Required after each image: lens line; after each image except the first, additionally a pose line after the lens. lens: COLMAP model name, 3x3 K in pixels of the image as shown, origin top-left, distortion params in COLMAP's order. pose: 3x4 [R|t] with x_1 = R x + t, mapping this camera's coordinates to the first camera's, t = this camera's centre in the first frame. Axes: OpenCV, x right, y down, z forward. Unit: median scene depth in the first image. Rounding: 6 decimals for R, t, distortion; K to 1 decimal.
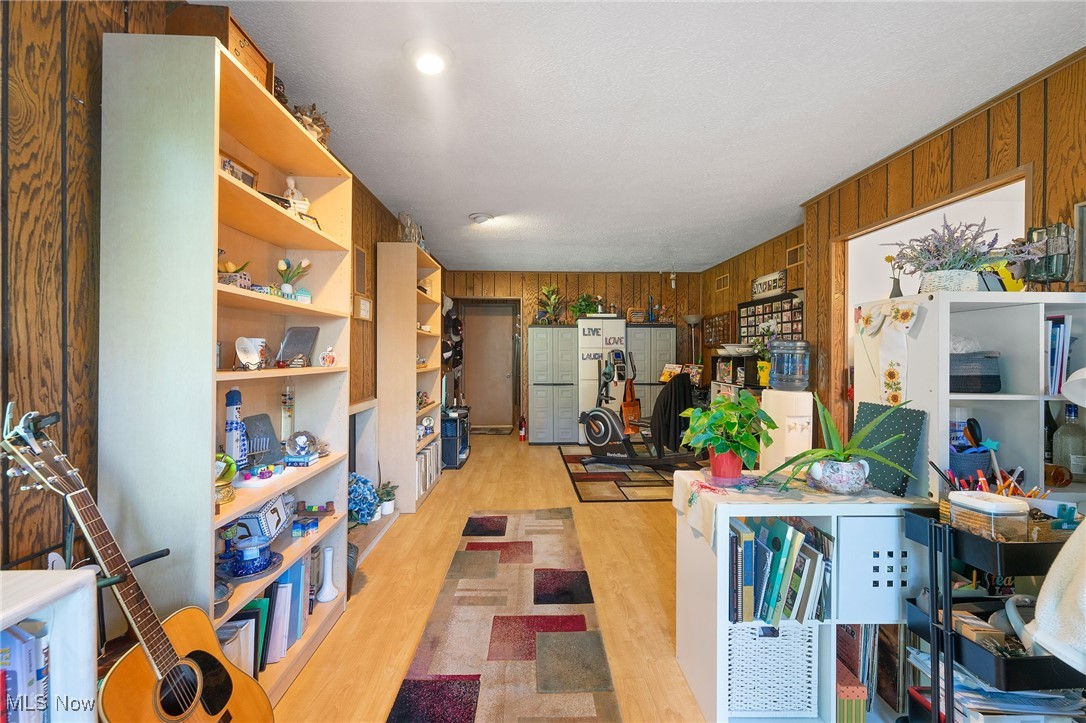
lens RADIAL K [[436.6, 0, 543.8], [0, 436.6, 357.9], [0, 0, 1]] dist [-0.000265, 0.001240]
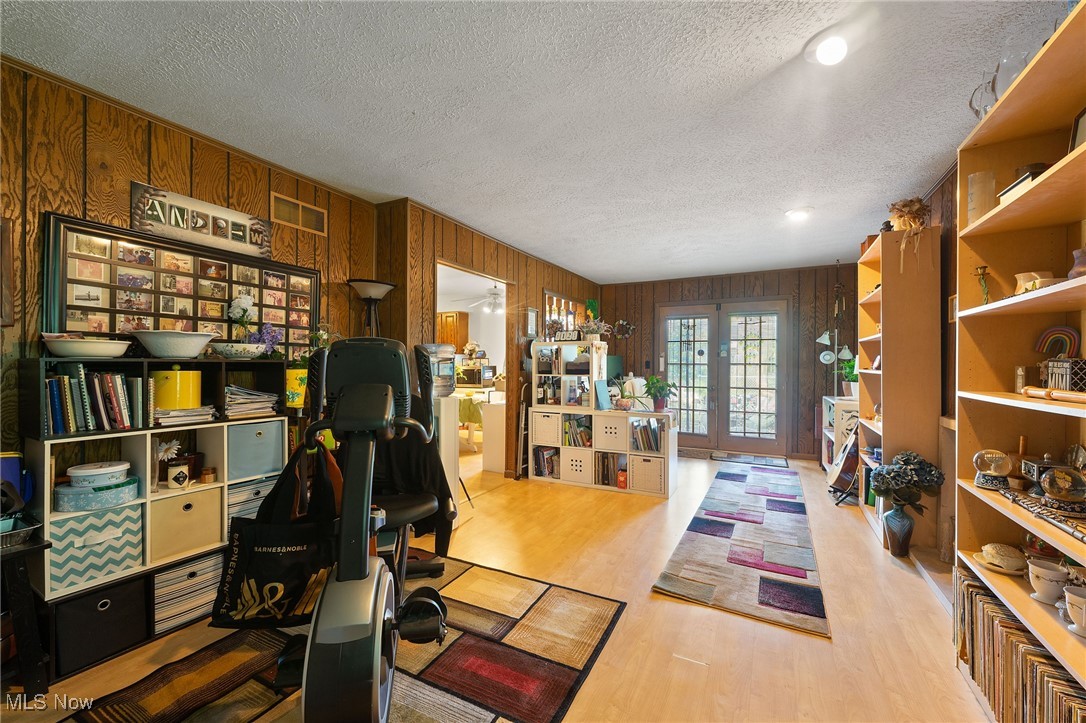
lens RADIAL K [[436.6, 0, 547.2], [0, 436.6, 362.4], [0, 0, 1]] dist [-0.000265, 0.001240]
pose [[-0.871005, -0.003777, 0.491260, -0.102727], [-0.002735, 0.999992, 0.002839, -0.003989], [-0.491267, 0.001129, -0.871008, 1.373674]]
